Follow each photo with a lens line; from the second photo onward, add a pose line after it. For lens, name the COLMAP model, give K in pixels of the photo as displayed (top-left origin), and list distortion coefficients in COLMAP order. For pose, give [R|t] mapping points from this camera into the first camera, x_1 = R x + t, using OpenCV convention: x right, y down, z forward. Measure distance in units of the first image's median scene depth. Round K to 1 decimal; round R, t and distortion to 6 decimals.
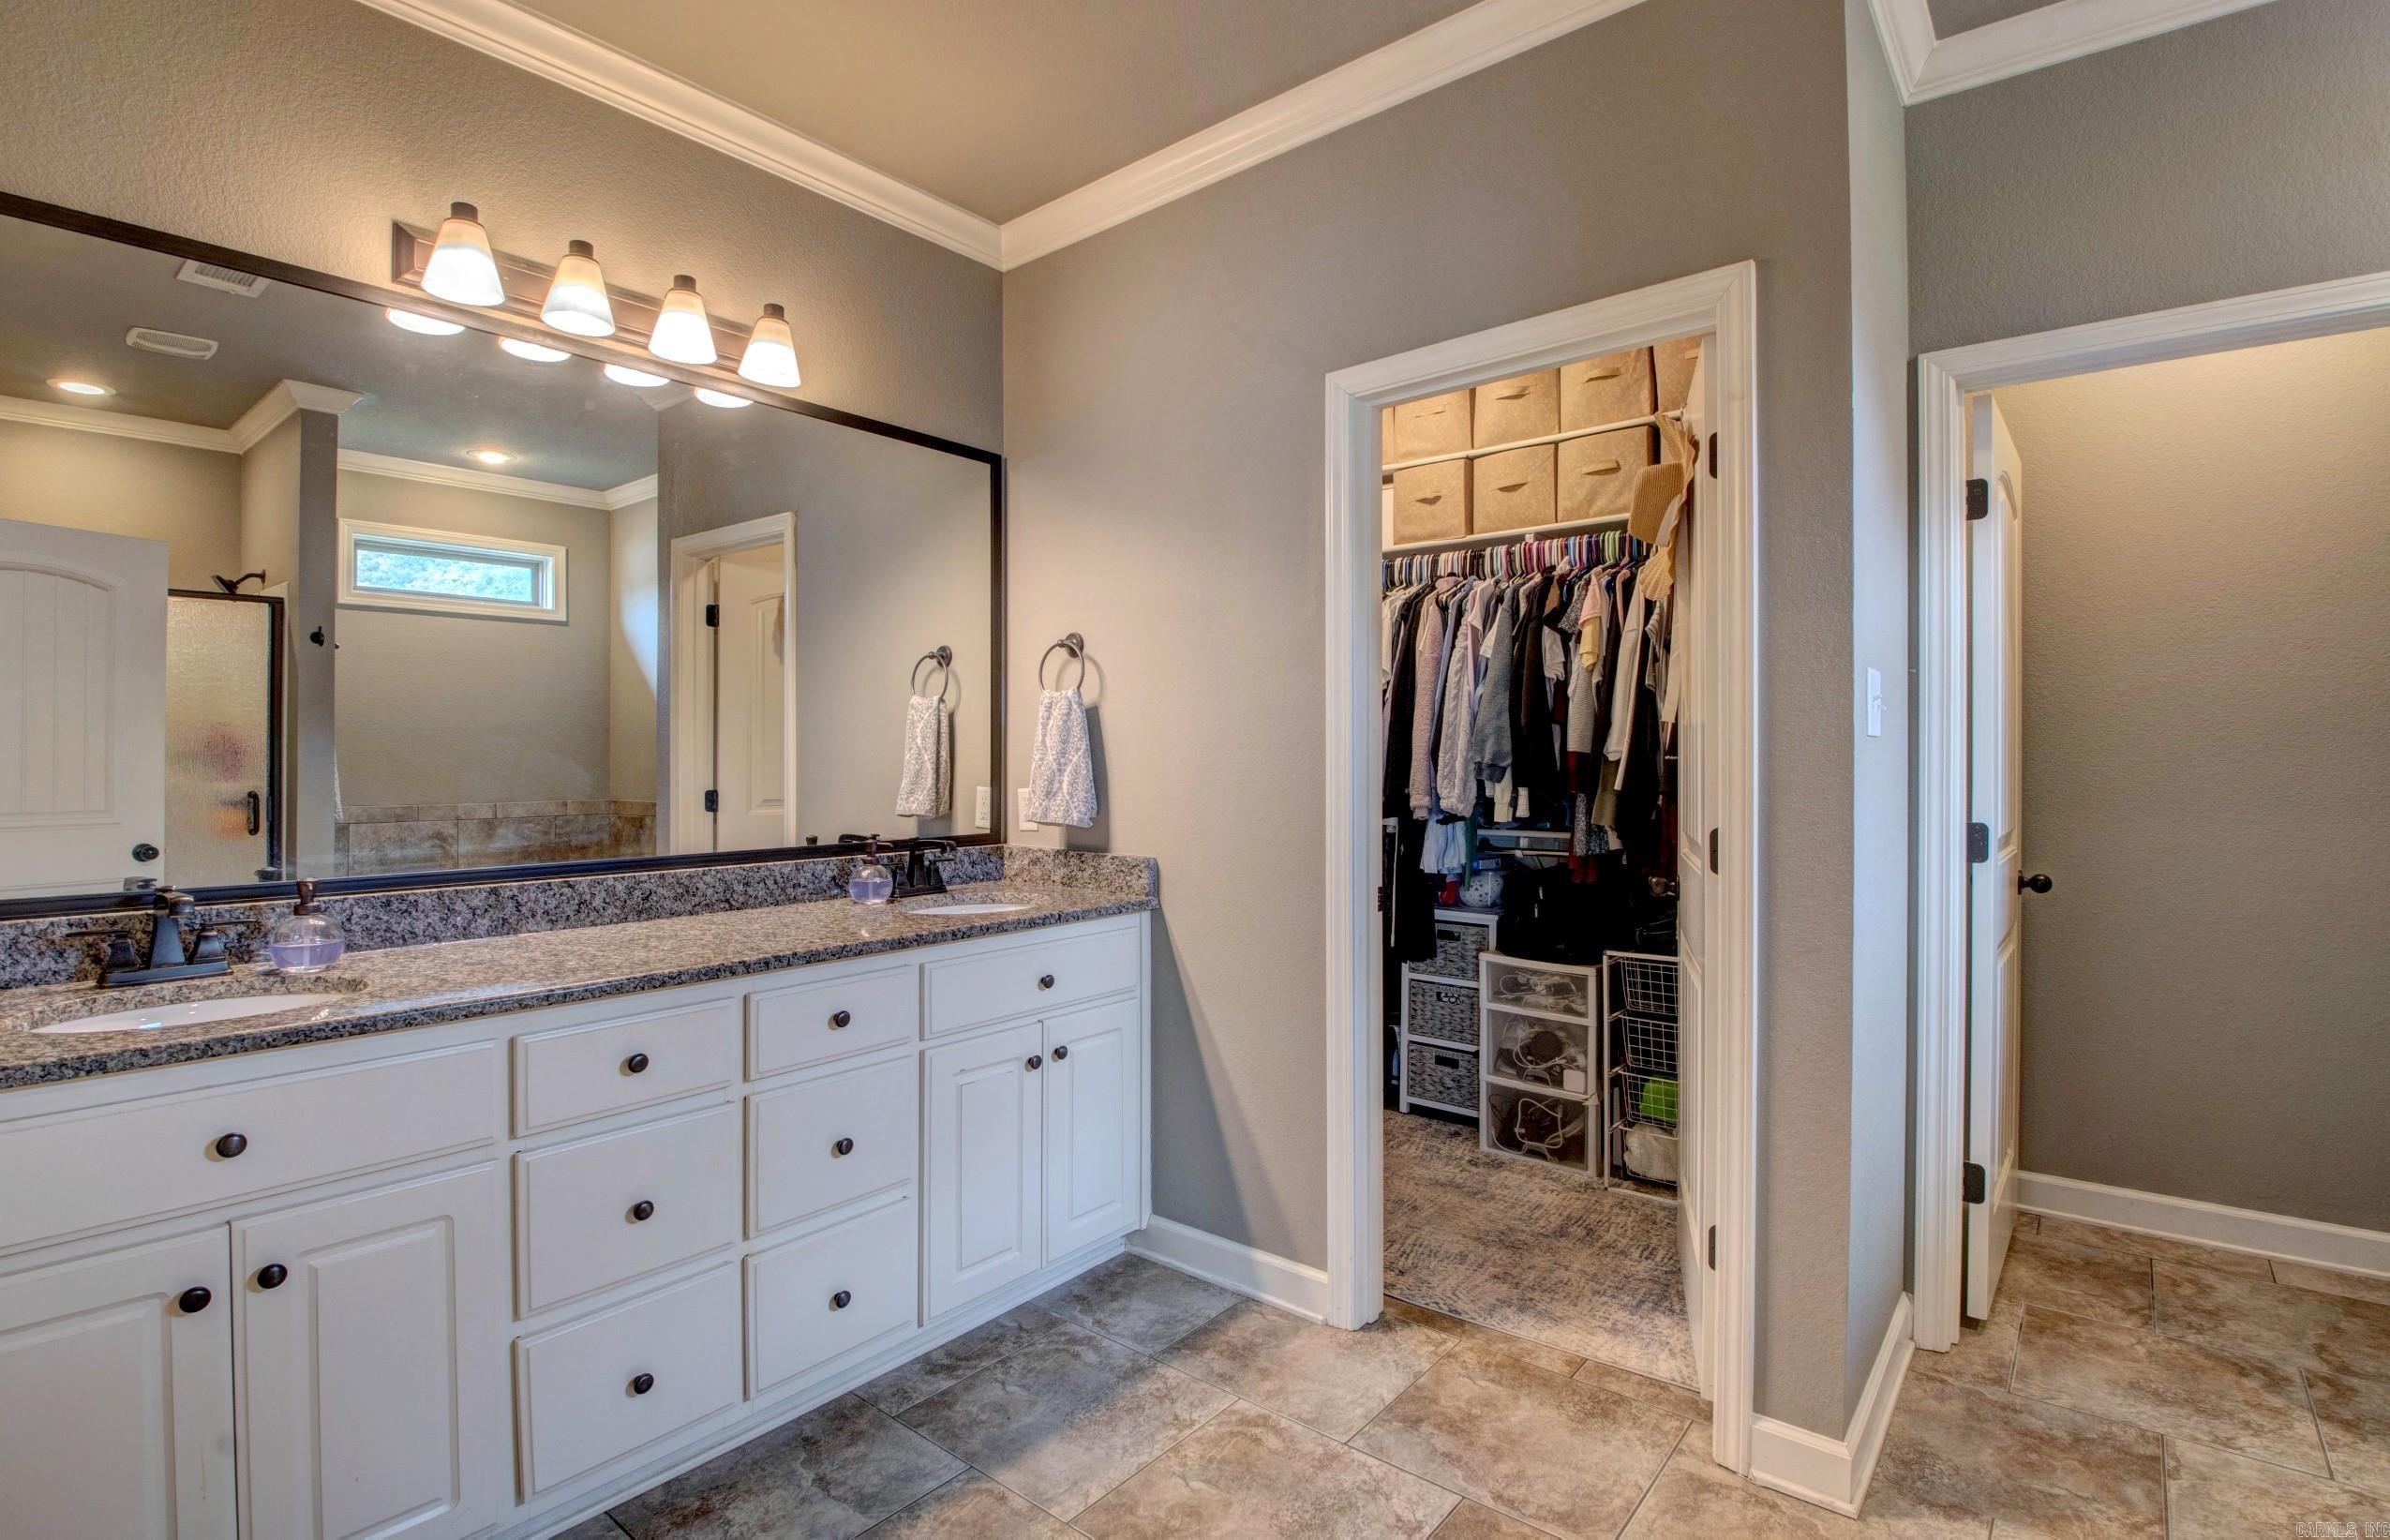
lens RADIAL K [[1132.2, 0, 1160.6], [0, 1132.2, 760.7], [0, 0, 1]] dist [0.017437, -0.035566]
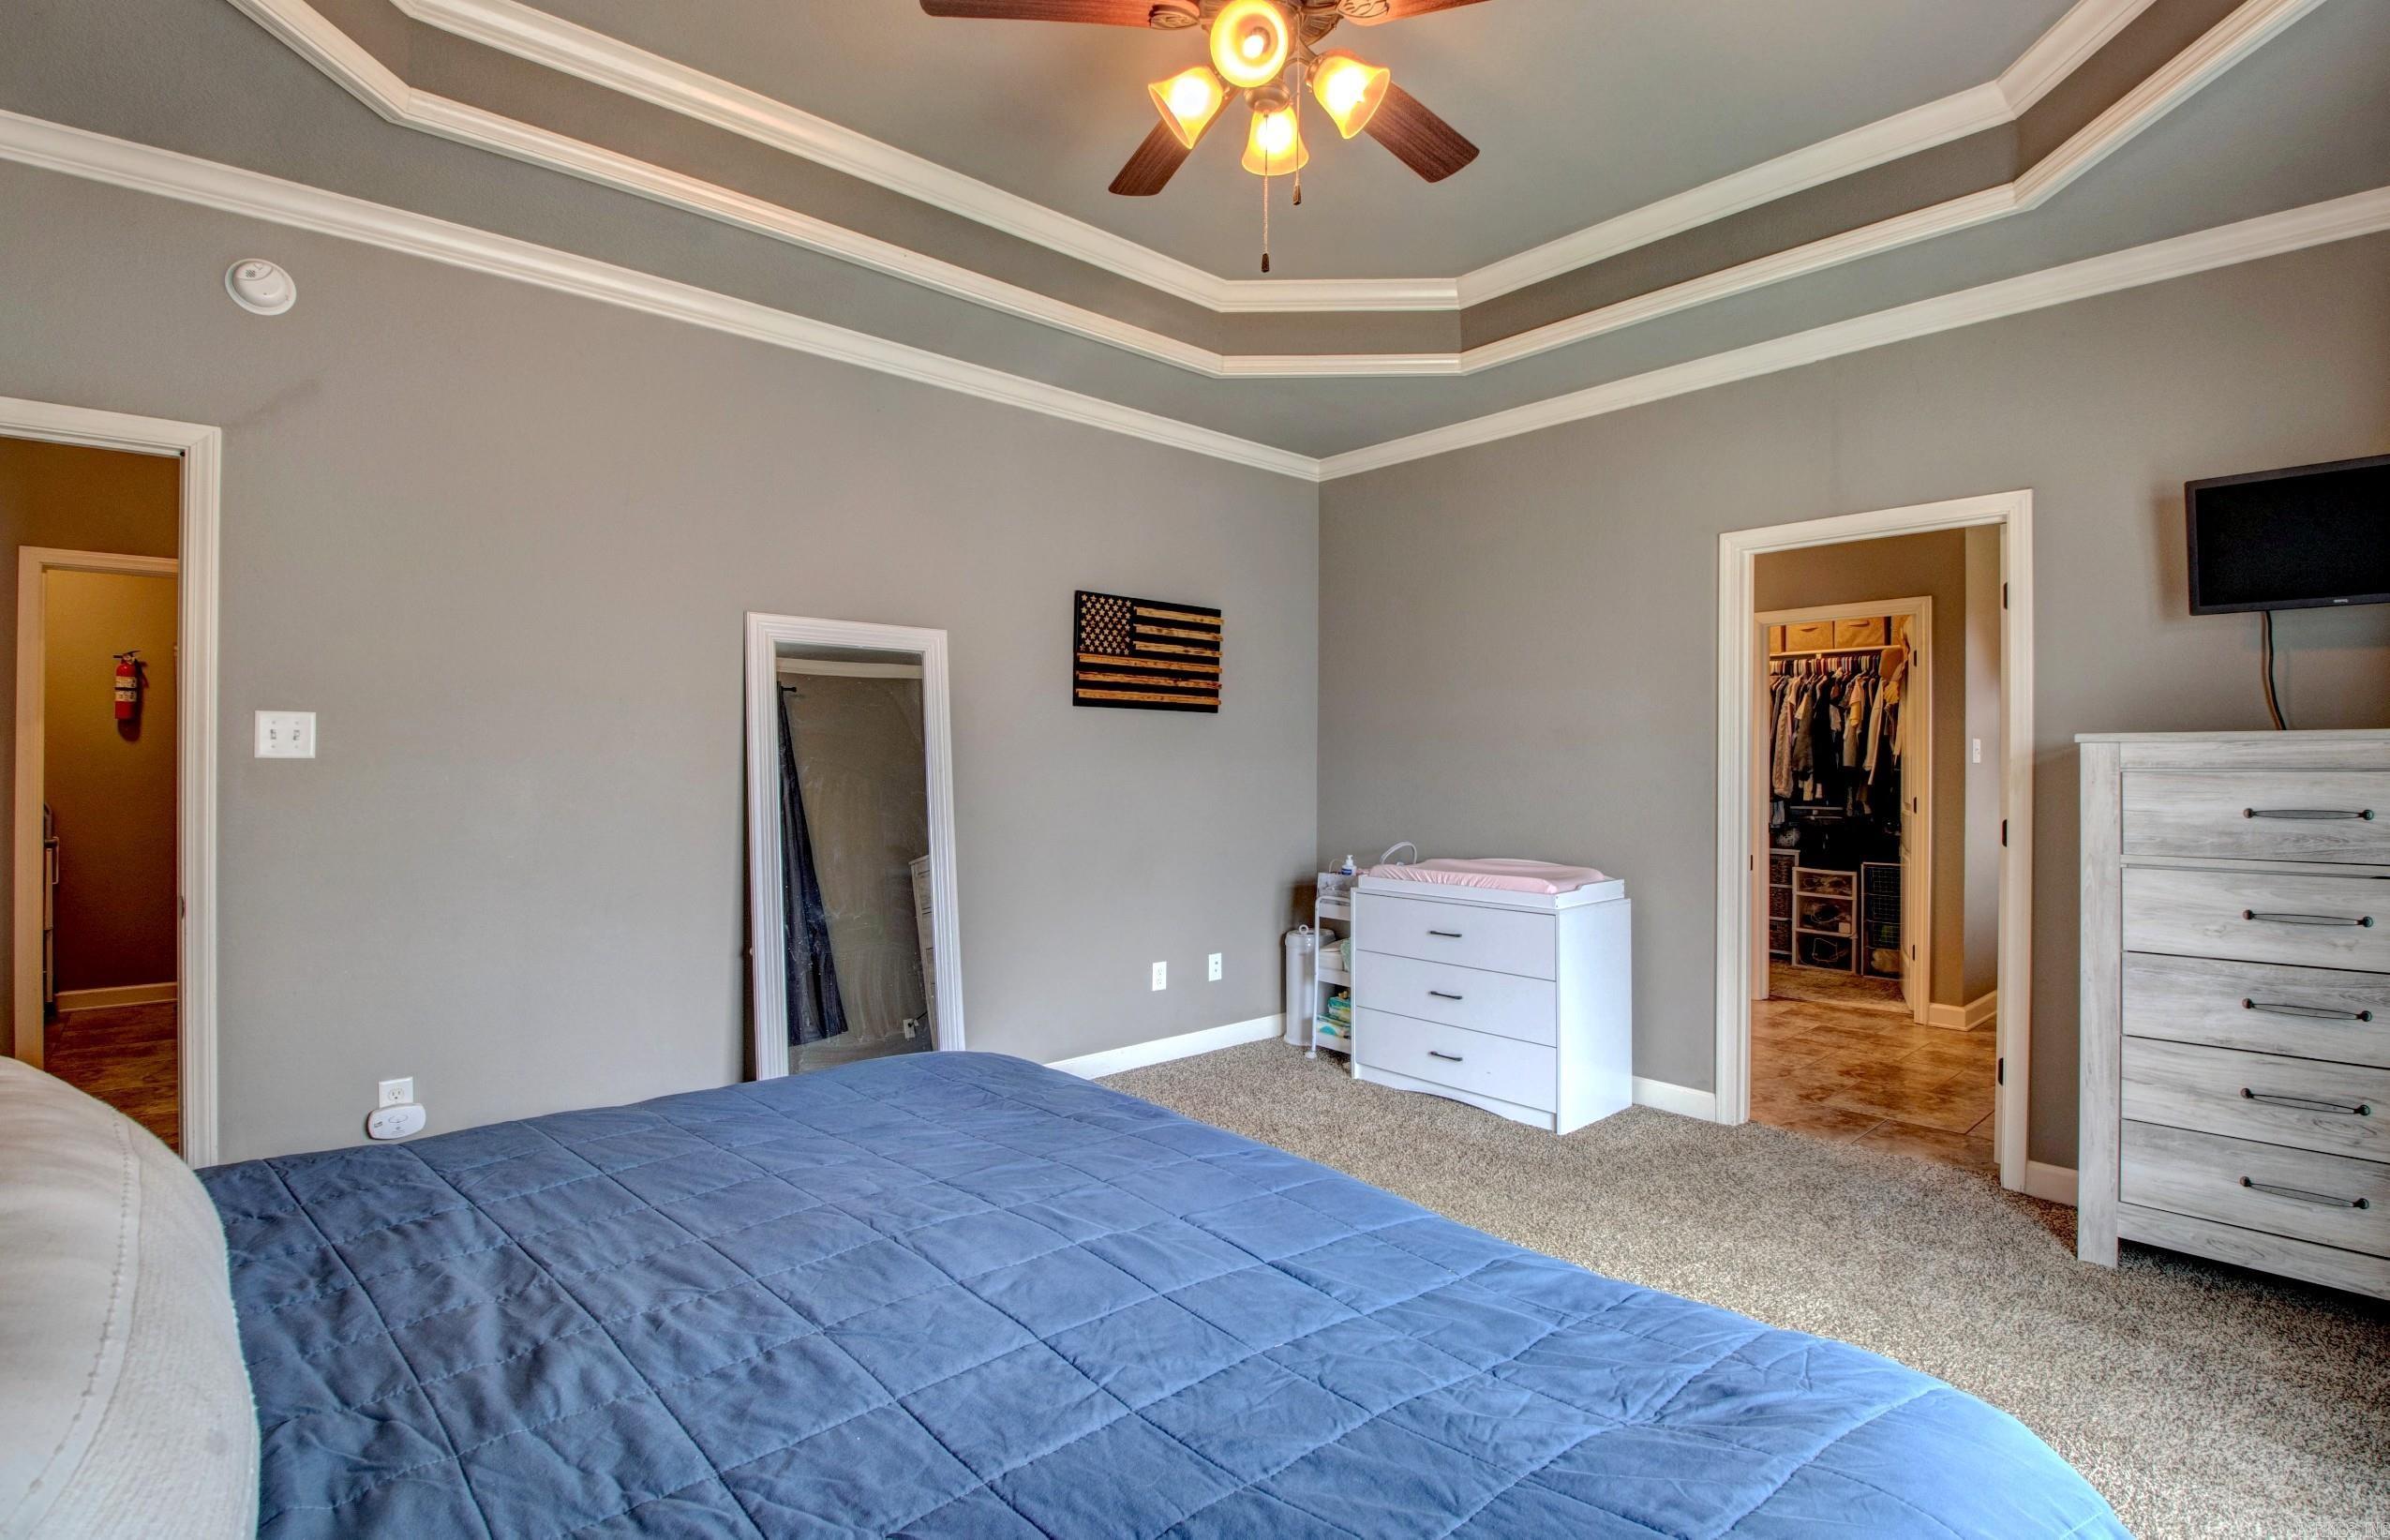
lens RADIAL K [[1106.8, 0, 1191.4], [0, 1106.8, 759.3], [0, 0, 1]] dist [0.019639, -0.031185]
pose [[0.990490, 0.006107, -0.137446, -0.516638], [-0.006577, 0.999974, -0.002967, -0.006401], [0.137425, 0.003843, 0.990505, -1.117687]]
